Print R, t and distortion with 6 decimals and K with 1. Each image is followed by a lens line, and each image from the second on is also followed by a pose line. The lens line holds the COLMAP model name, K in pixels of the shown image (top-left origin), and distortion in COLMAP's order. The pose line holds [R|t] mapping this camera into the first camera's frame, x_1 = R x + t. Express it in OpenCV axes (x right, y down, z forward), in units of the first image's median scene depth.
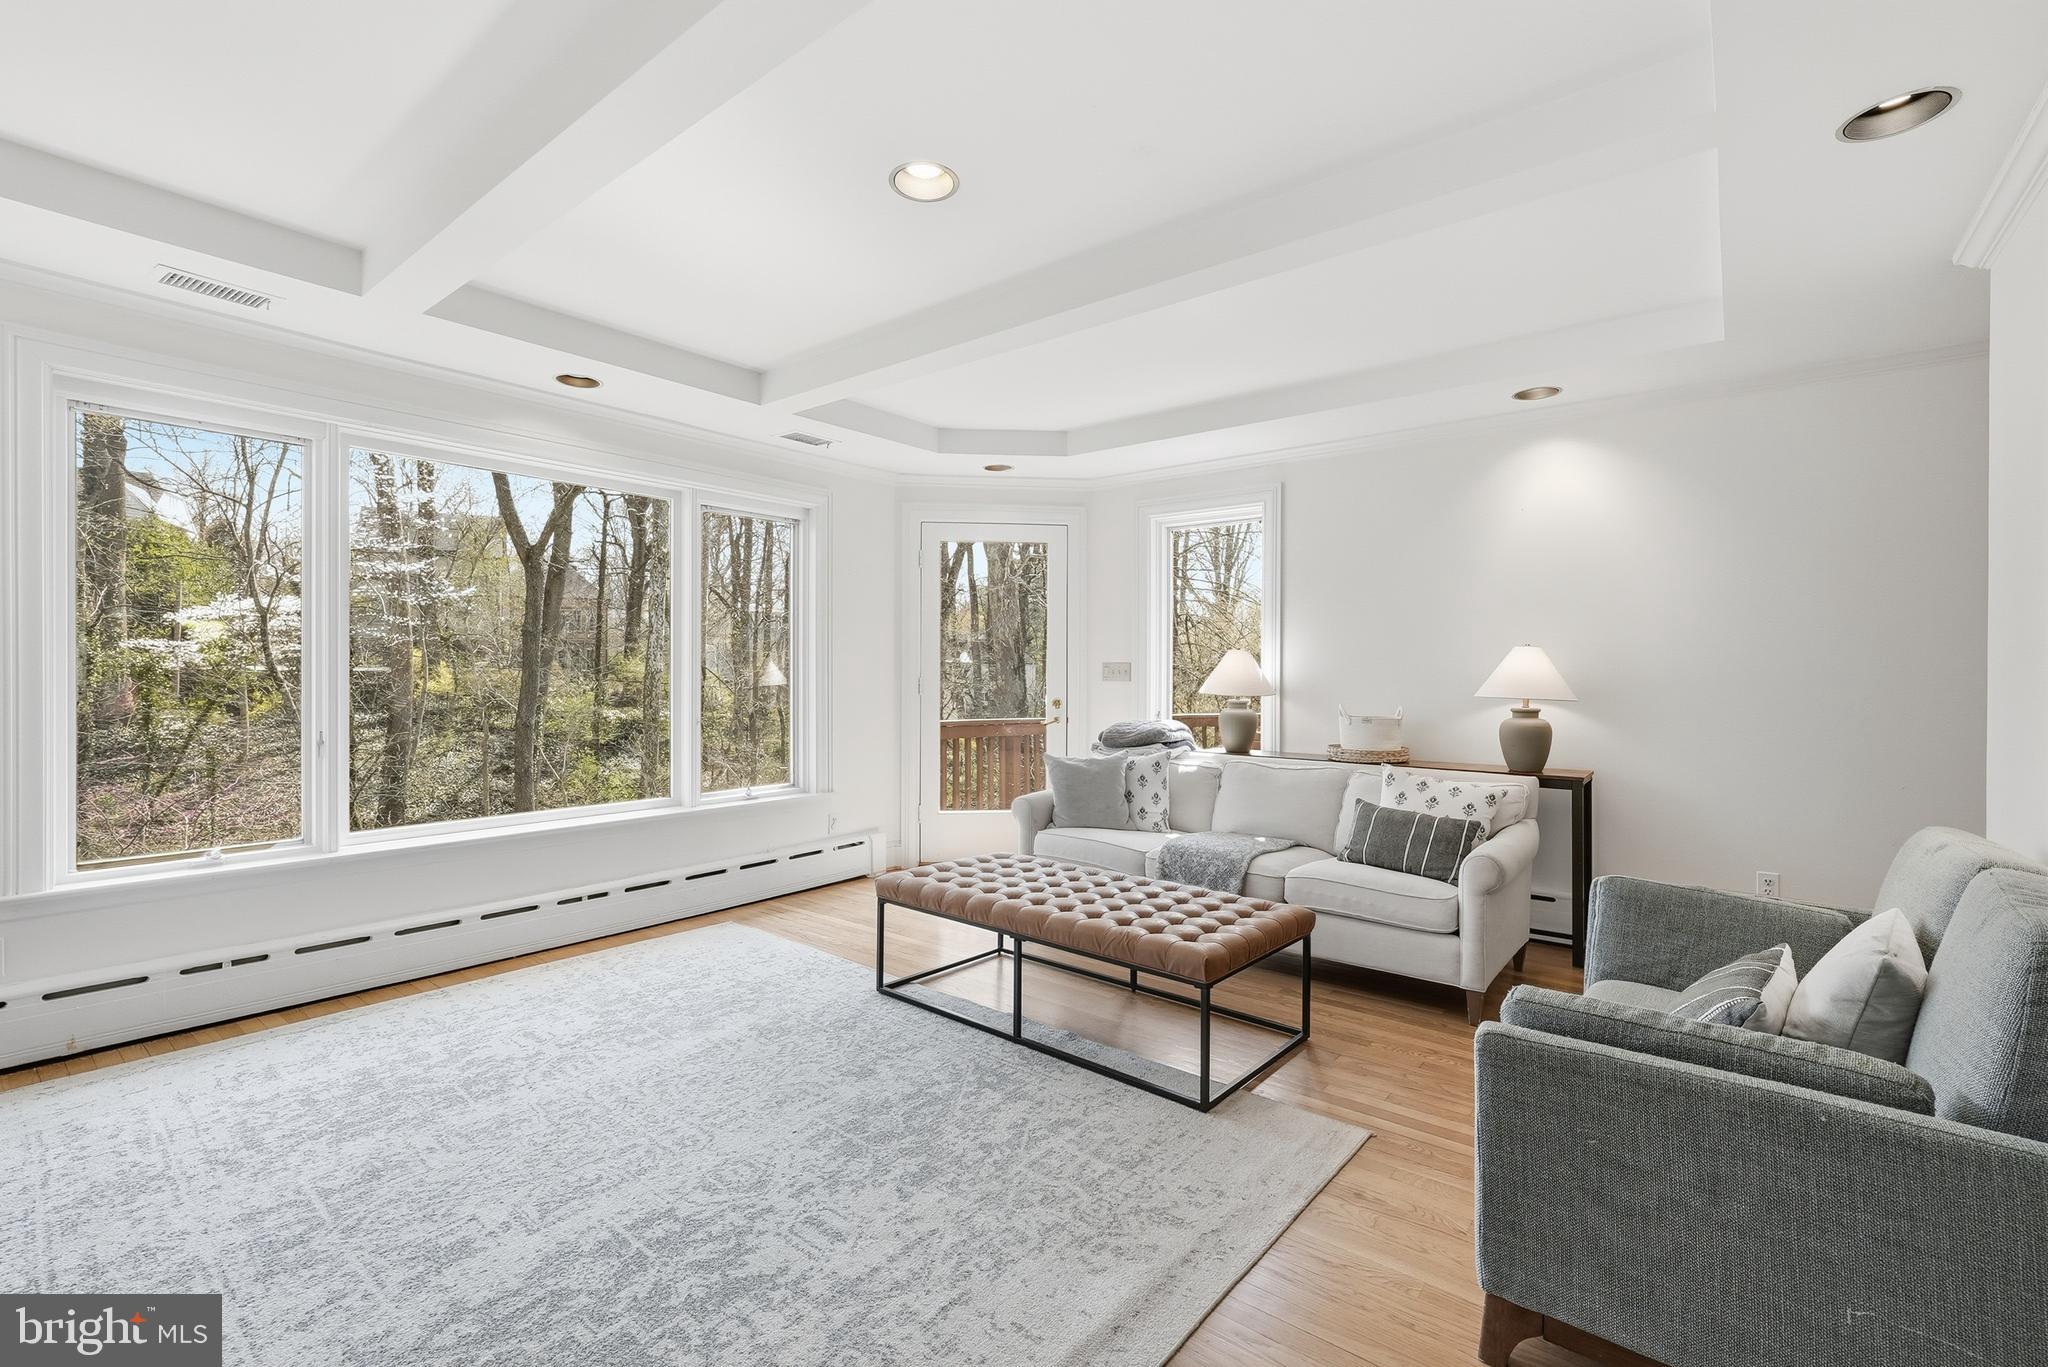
lens RADIAL K [[914.0, 0, 1057.9], [0, 914.0, 668.5], [0, 0, 1]] dist [-0.001466, -0.000181]
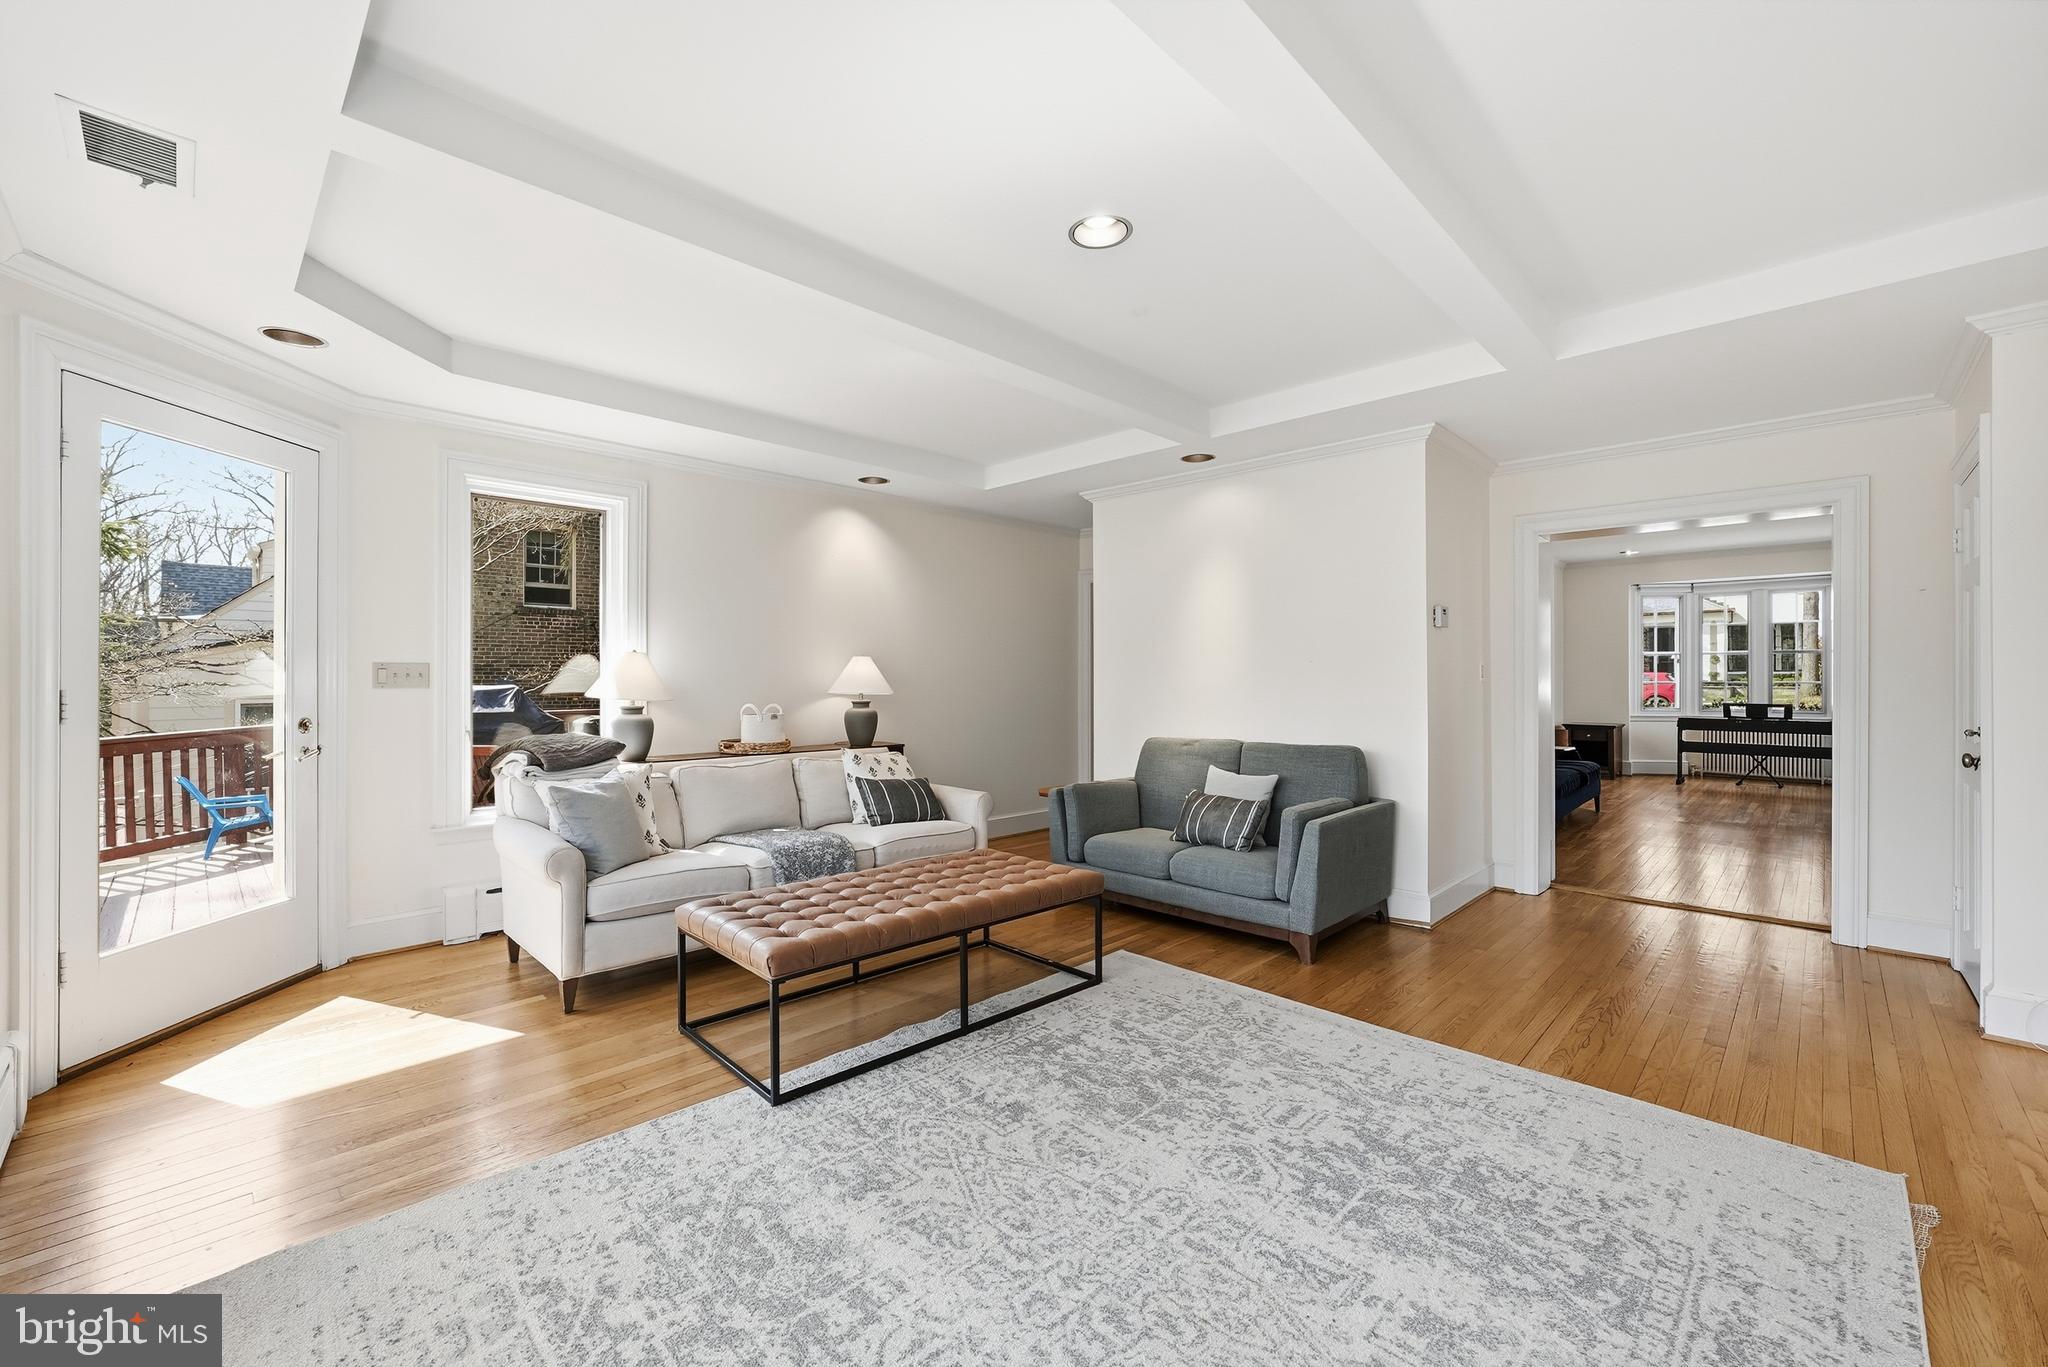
lens RADIAL K [[799.5, 0, 1024.3], [0, 799.5, 678.1], [0, 0, 1]] dist [-0.009880, 0.000336]
pose [[0.123597, -0.007520, 0.992304, -1.055791], [-0.004050, 0.999959, 0.008083, -0.003323], [-0.992324, -0.005018, 0.123562, 0.929294]]
